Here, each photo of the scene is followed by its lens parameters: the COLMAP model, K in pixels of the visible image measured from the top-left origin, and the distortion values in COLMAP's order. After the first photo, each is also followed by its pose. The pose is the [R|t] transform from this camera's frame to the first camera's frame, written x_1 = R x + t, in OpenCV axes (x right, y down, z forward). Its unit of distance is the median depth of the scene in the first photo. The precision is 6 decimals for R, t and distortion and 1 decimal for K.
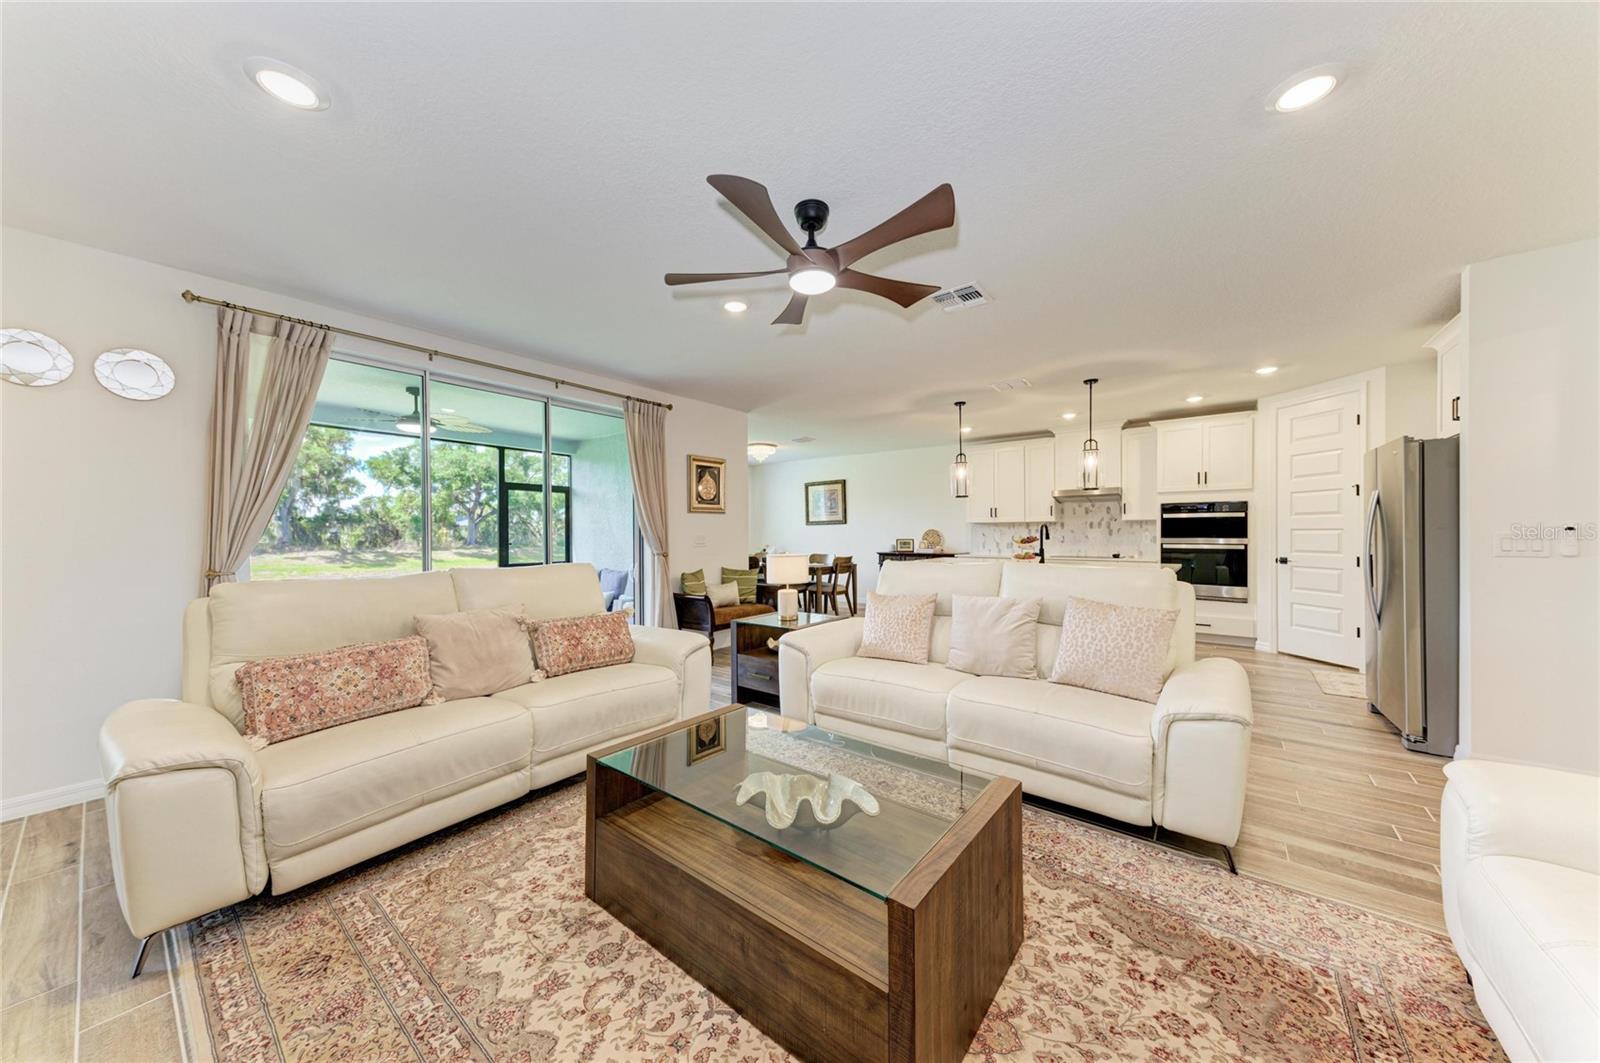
lens RADIAL K [[533.6, 0, 802.2], [0, 533.6, 531.0], [0, 0, 1]] dist [0.015787, -0.002610]
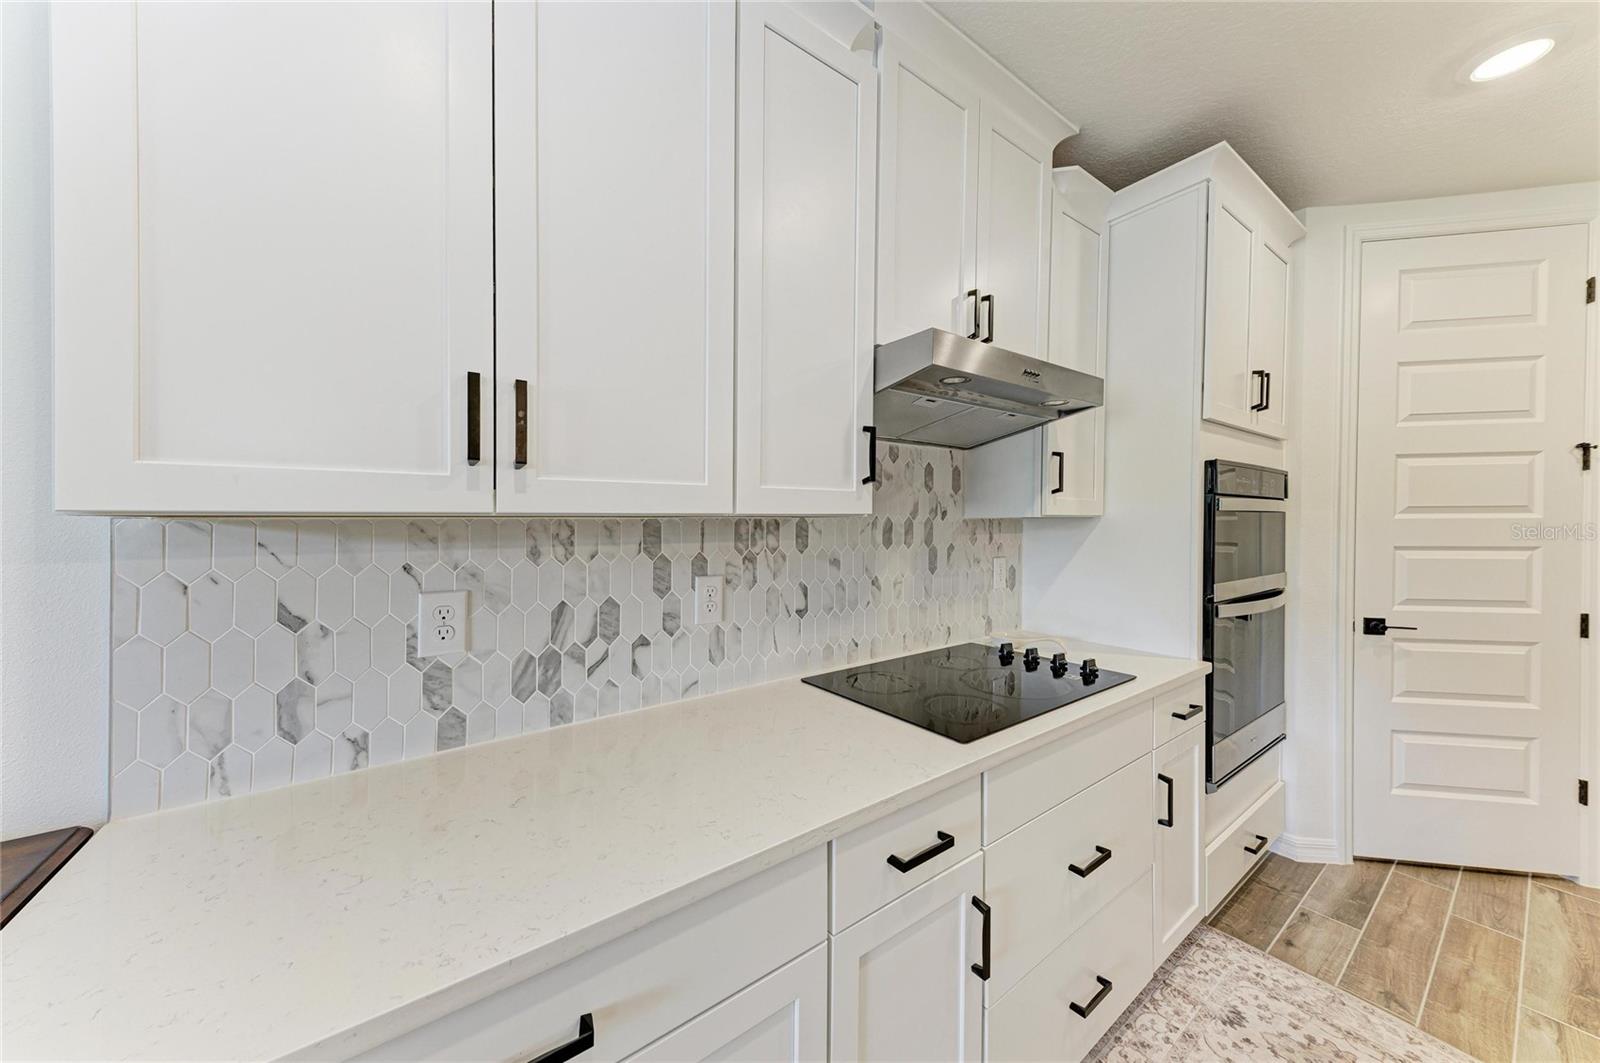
lens RADIAL K [[533.6, 0, 804.0], [0, 533.6, 528.0], [0, 0, 1]] dist [0.015787, -0.002610]
pose [[0.286252, -0.003753, 0.958147, 0.330416], [0.000549, 0.999993, 0.003753, -0.016147], [-0.958154, -0.000548, 0.286252, 1.095050]]
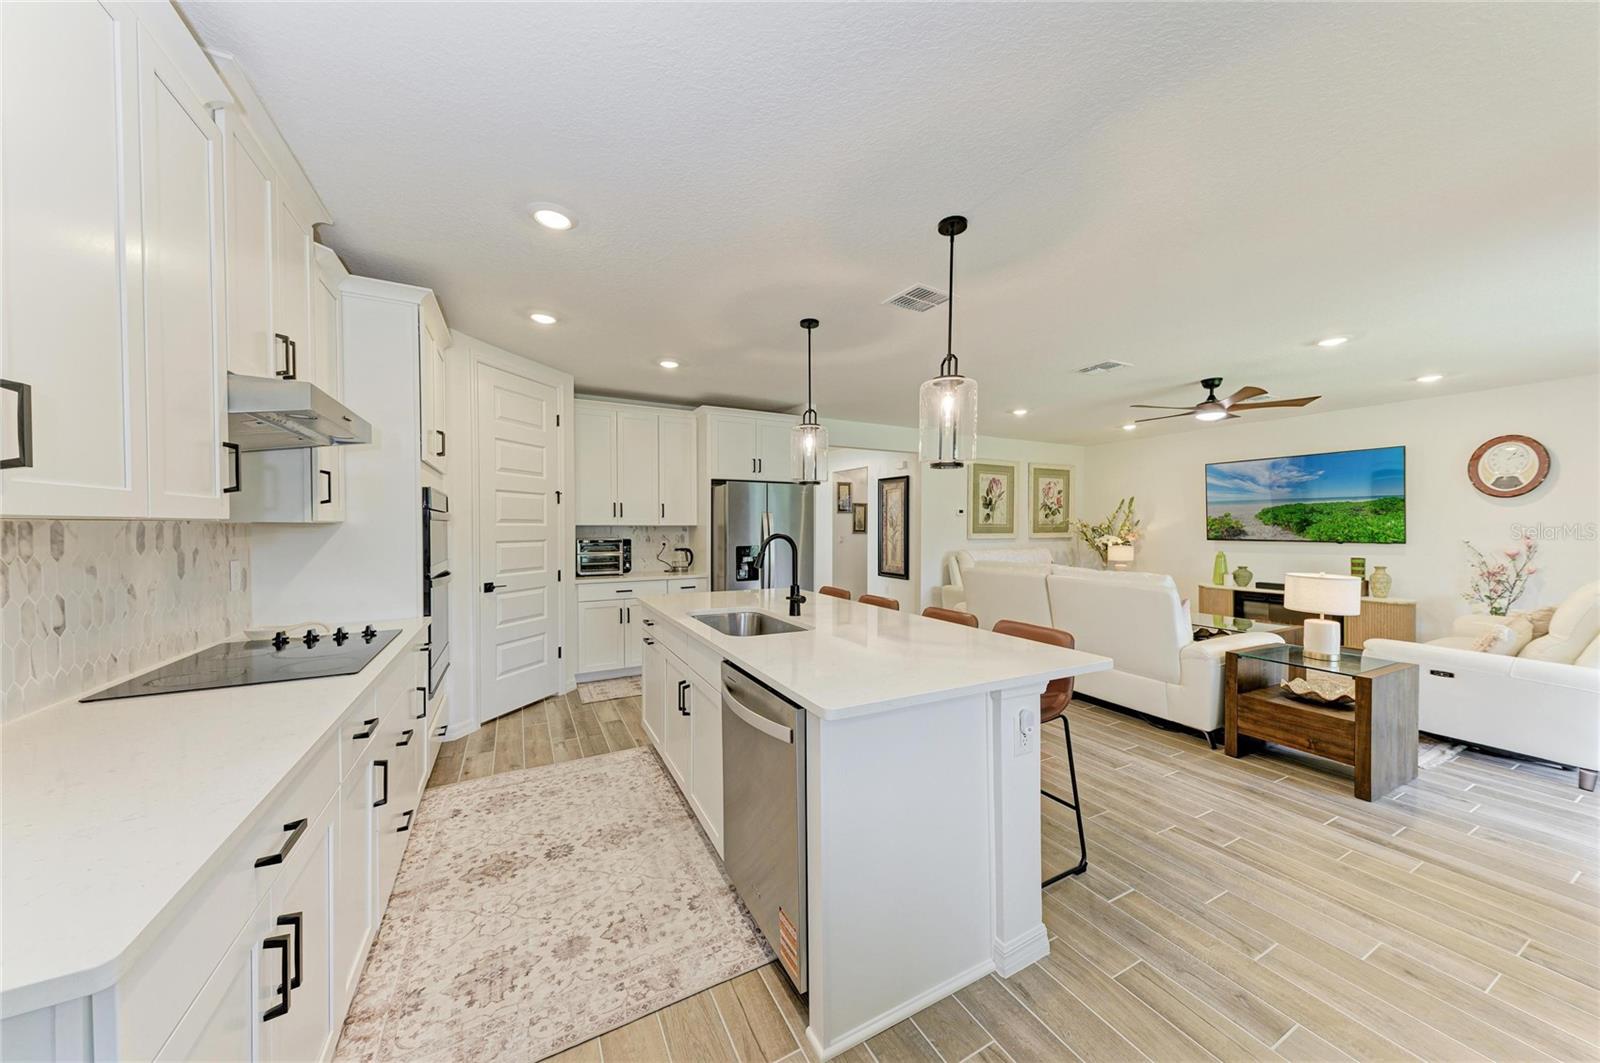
lens RADIAL K [[533.6, 0, 802.4], [0, 533.6, 533.8], [0, 0, 1]] dist [0.015787, -0.002610]
pose [[-0.912753, 0.000823, 0.408512, 0.206147], [0.004860, 0.999949, 0.008844, -0.014998], [-0.408484, 0.010058, -0.912710, 1.243665]]
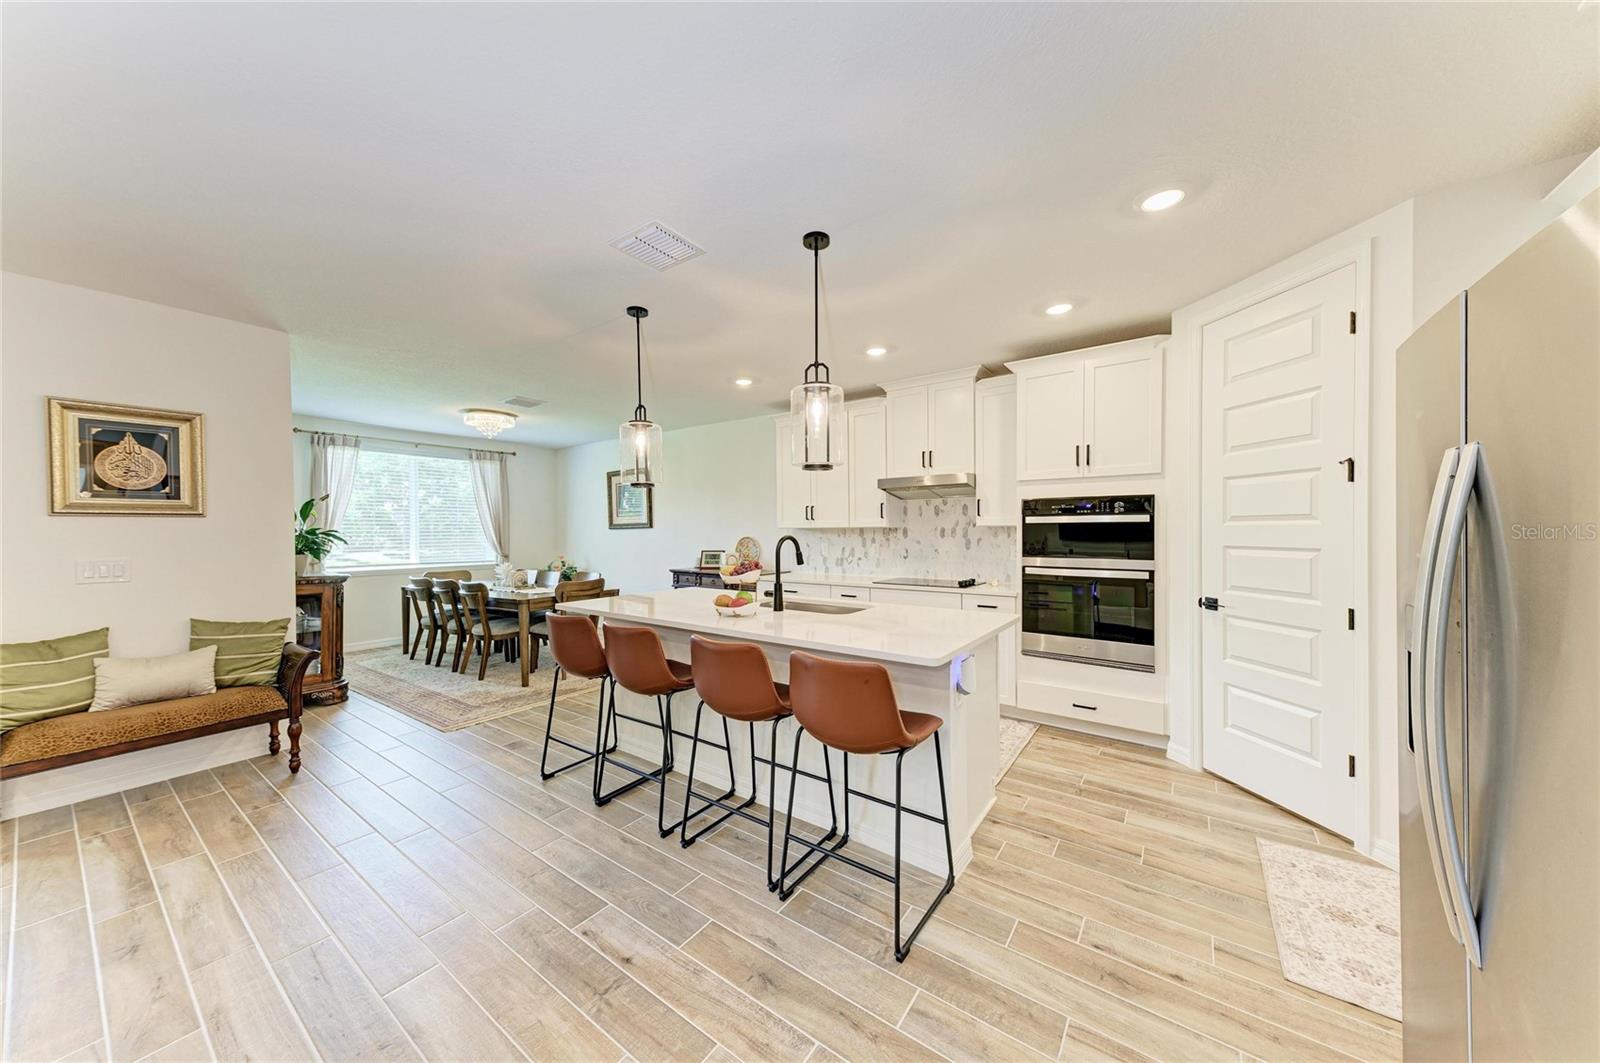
lens RADIAL K [[533.6, 0, 801.4], [0, 533.6, 531.0], [0, 0, 1]] dist [0.015787, -0.002610]
pose [[0.999342, -0.001108, 0.036262, 0.388534], [0.000975, 0.999993, 0.003683, -0.017496], [-0.036266, -0.003645, 0.999336, 0.400167]]
